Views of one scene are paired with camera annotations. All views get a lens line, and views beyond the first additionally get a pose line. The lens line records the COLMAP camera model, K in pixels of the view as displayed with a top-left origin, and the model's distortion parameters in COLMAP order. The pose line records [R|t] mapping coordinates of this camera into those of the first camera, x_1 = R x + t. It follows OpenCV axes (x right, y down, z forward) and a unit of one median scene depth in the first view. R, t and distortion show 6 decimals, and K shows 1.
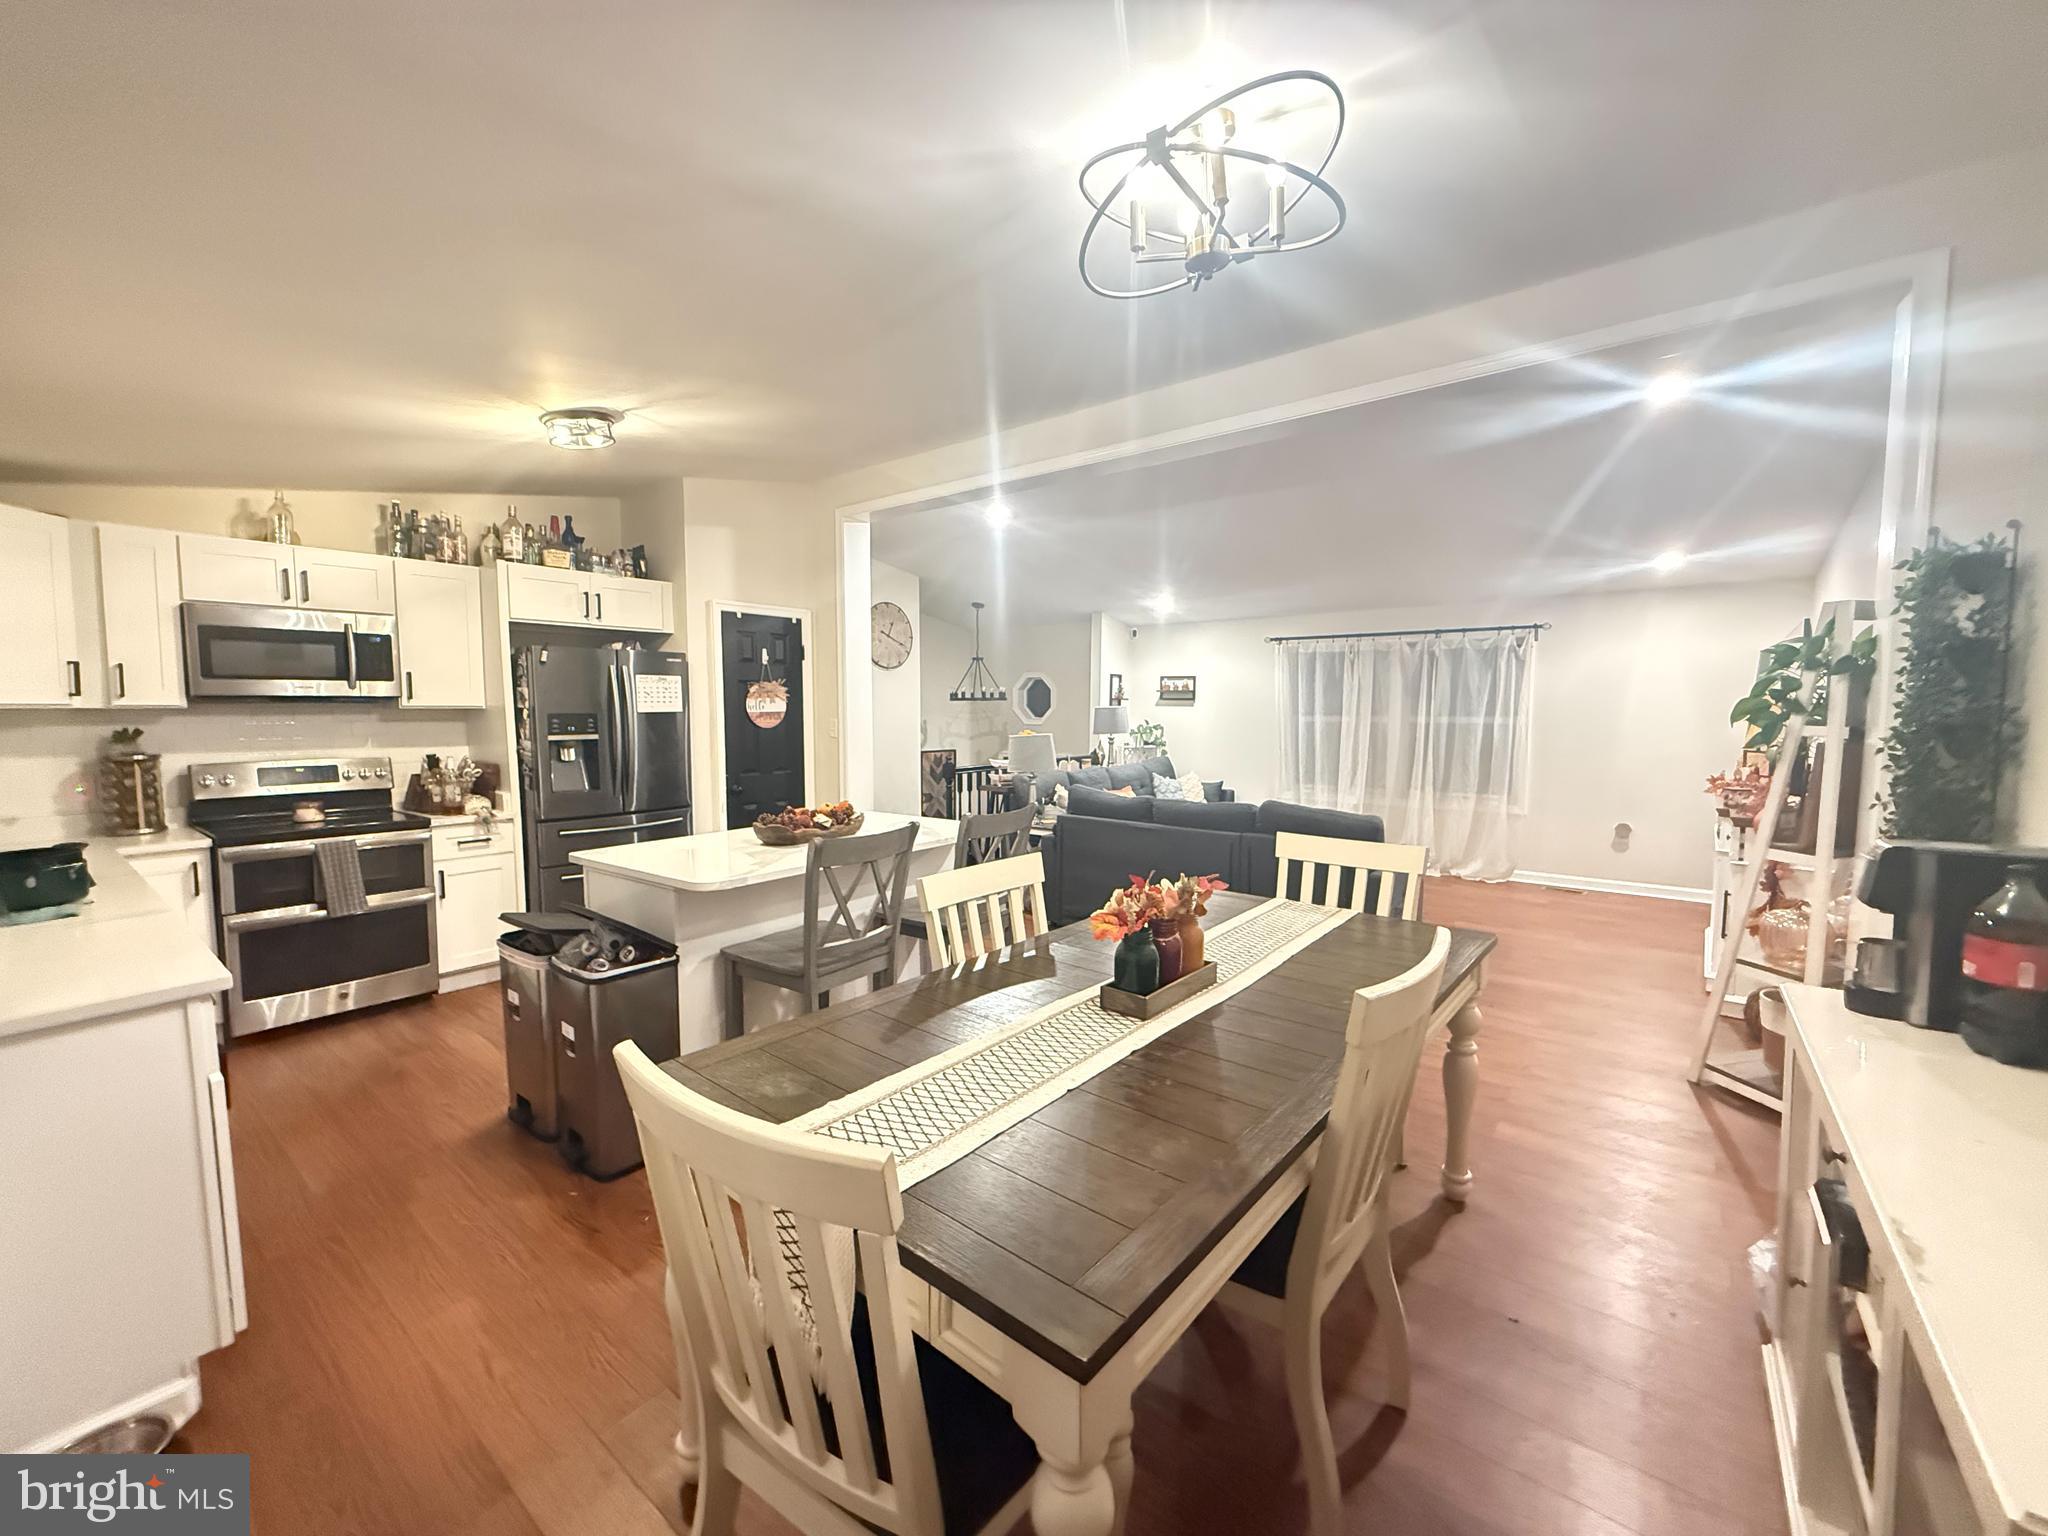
lens RADIAL K [[821.8, 0, 1020.4], [0, 821.8, 767.8], [0, 0, 1]] dist [0.007463, -0.000429]
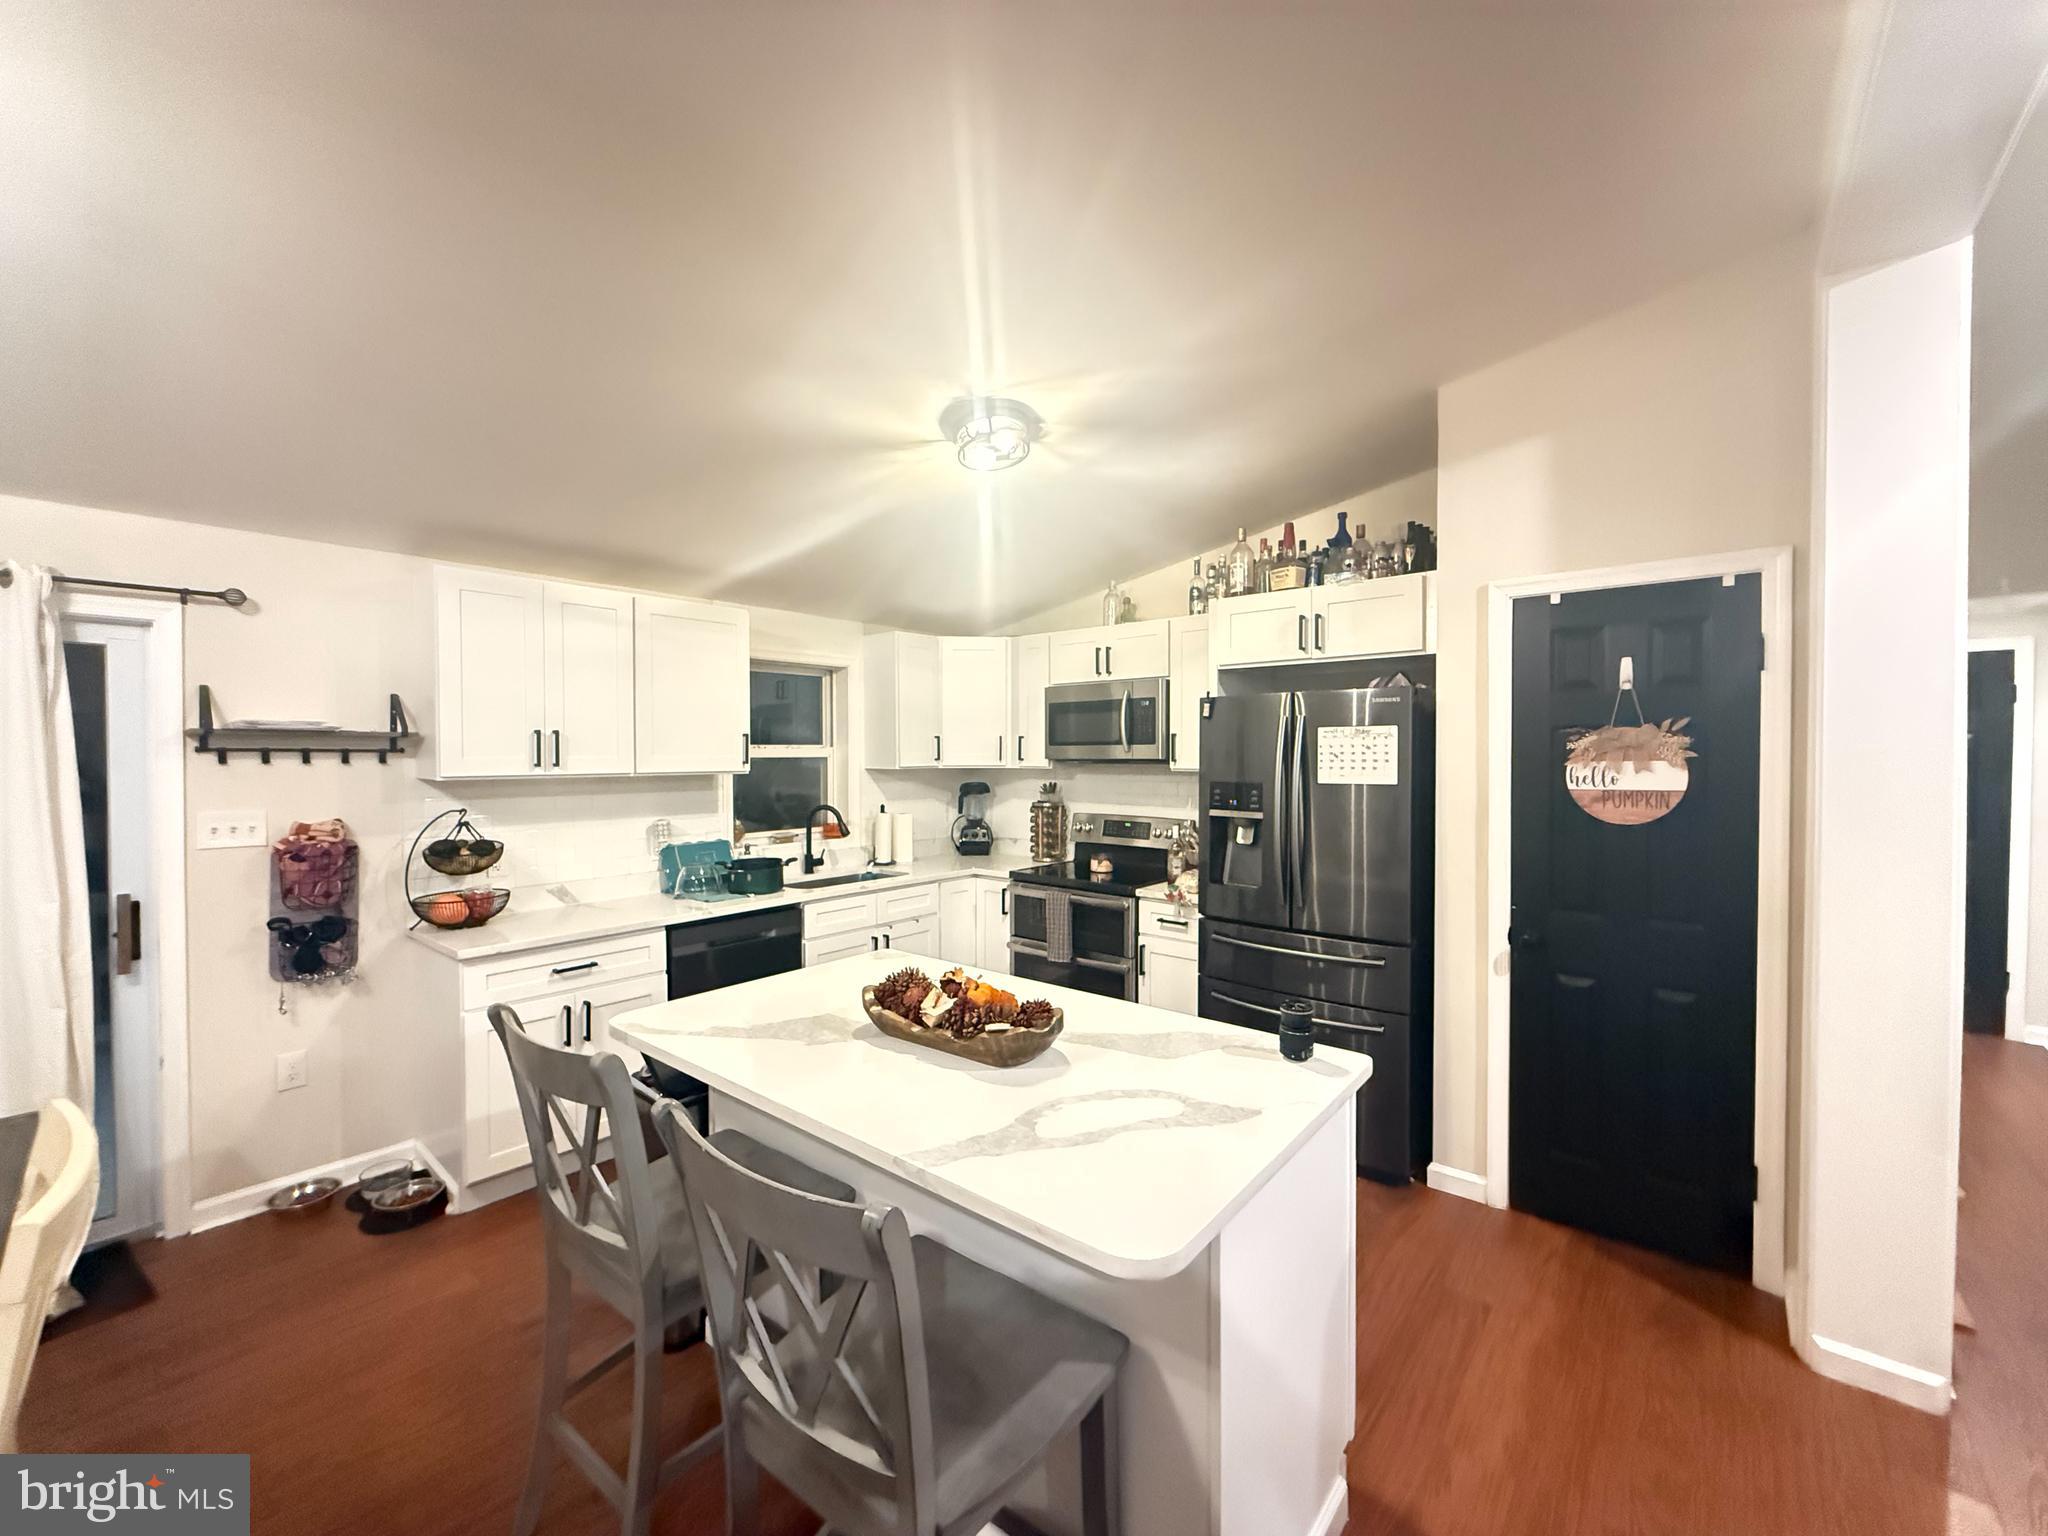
lens RADIAL K [[821.8, 0, 1017.1], [0, 821.8, 768.5], [0, 0, 1]] dist [0.007463, -0.000429]
pose [[-0.052766, 0.022641, -0.998350, 0.203479], [-0.071272, 0.997108, 0.026380, -0.077454], [0.996060, 0.072546, -0.050999, 0.767345]]
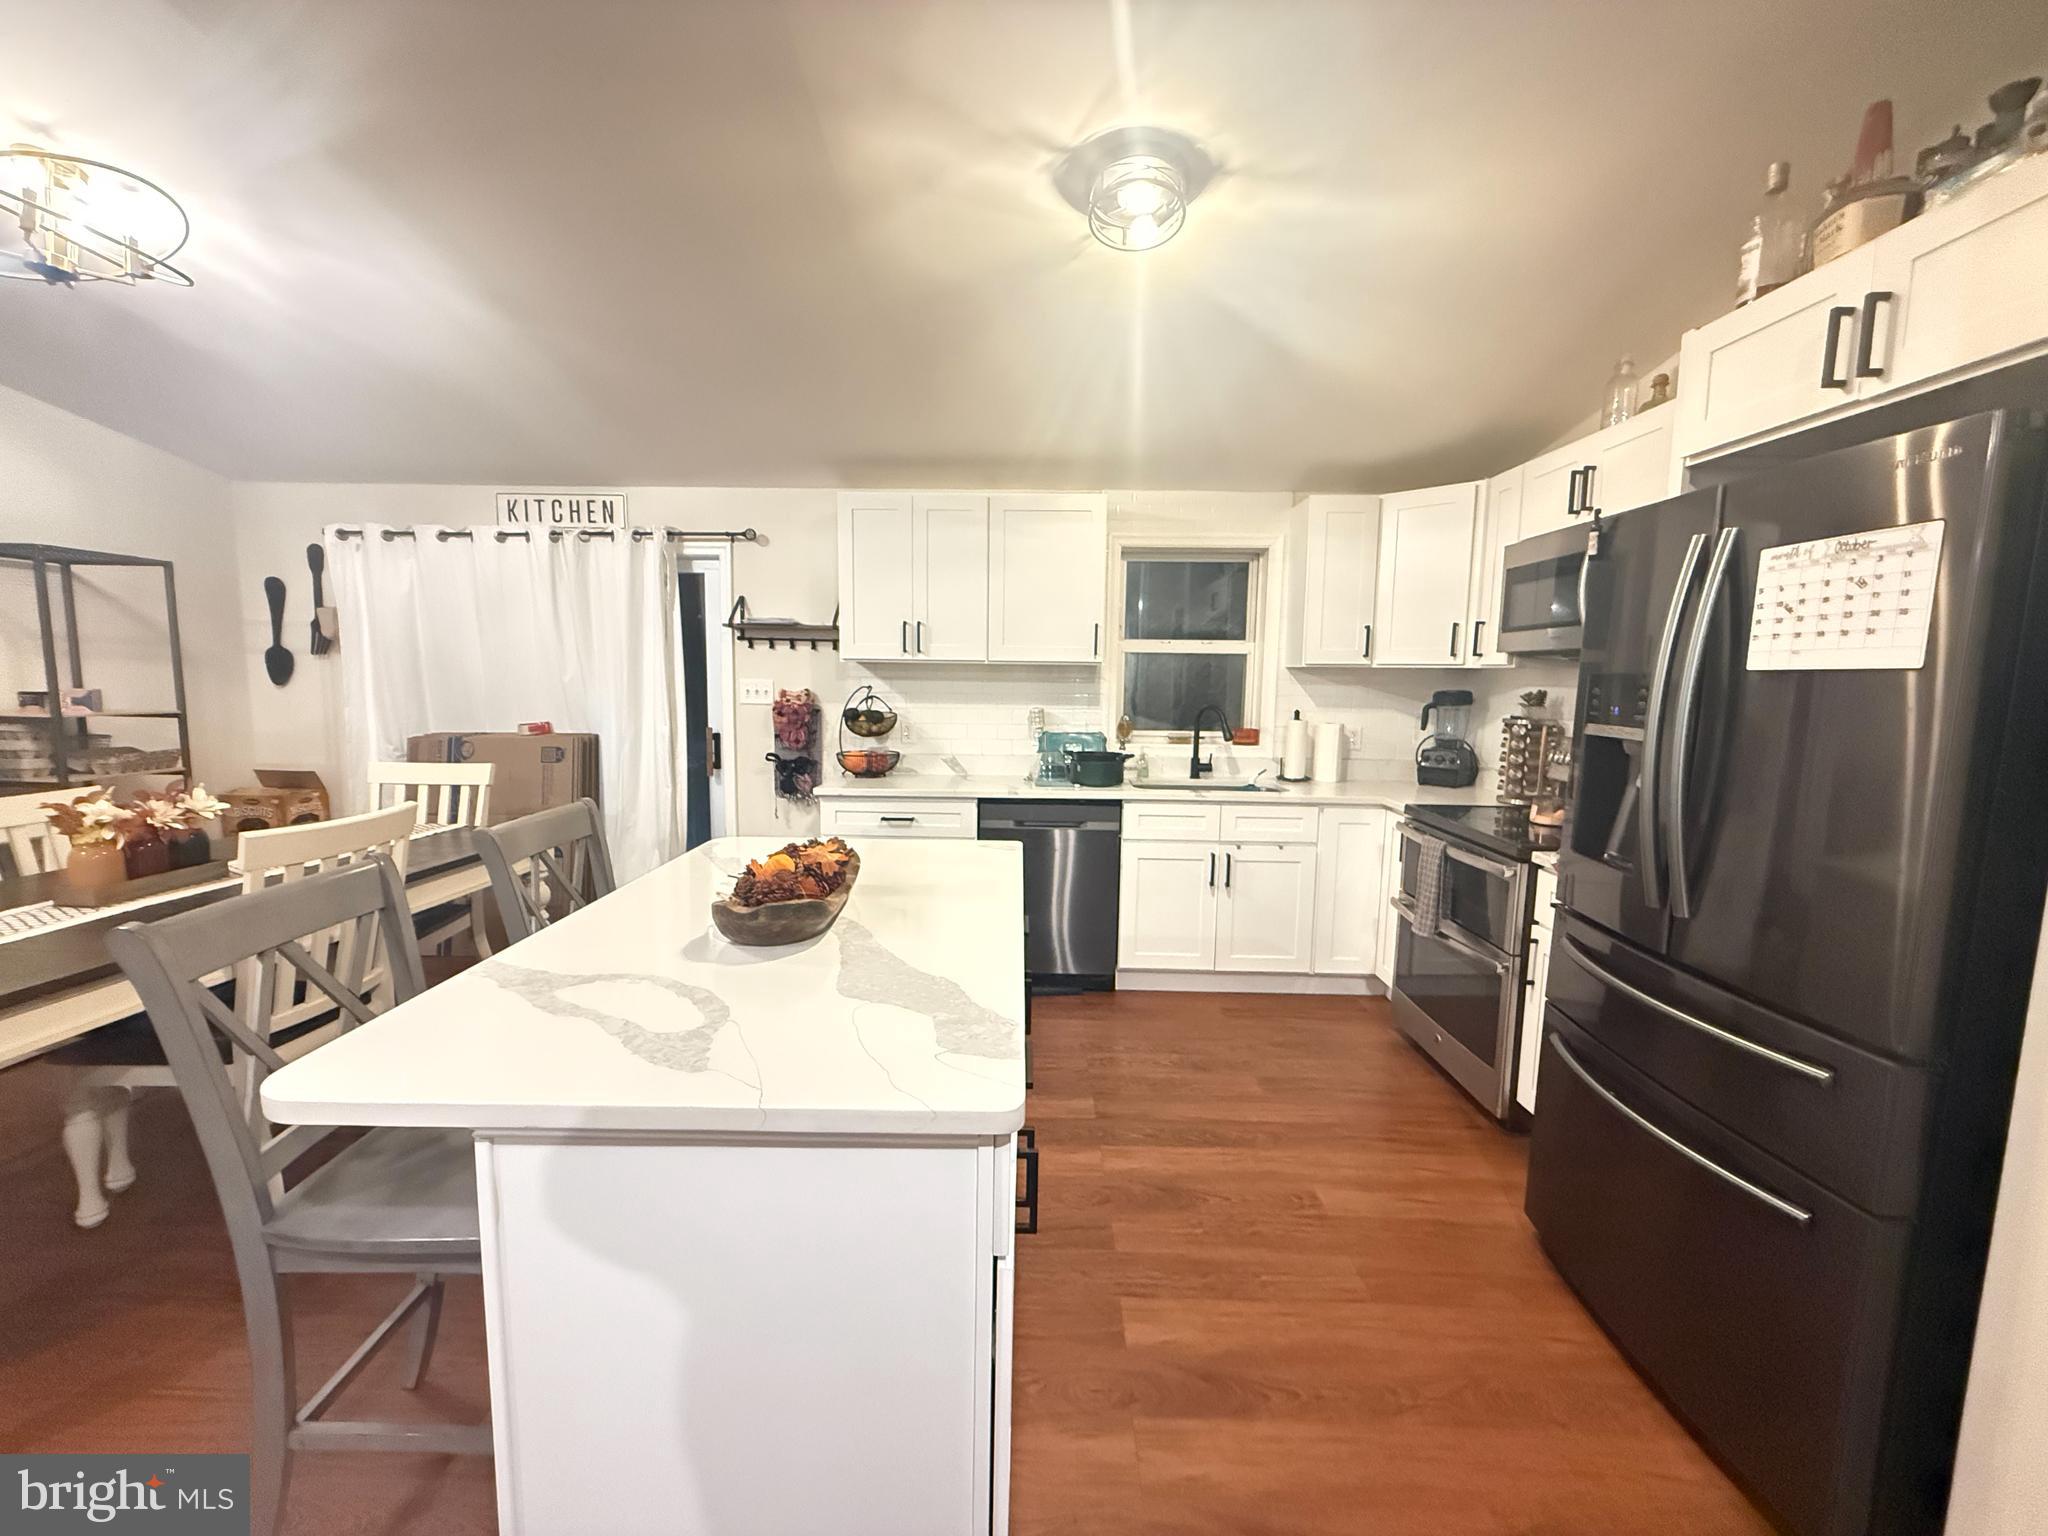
lens RADIAL K [[821.8, 0, 1013.1], [0, 821.8, 764.1], [0, 0, 1]] dist [0.007463, -0.000429]
pose [[-0.809586, 0.055425, -0.584379, -0.051445], [-0.055659, 0.983799, 0.170417, -0.068703], [0.584357, 0.170493, -0.793384, 1.059439]]
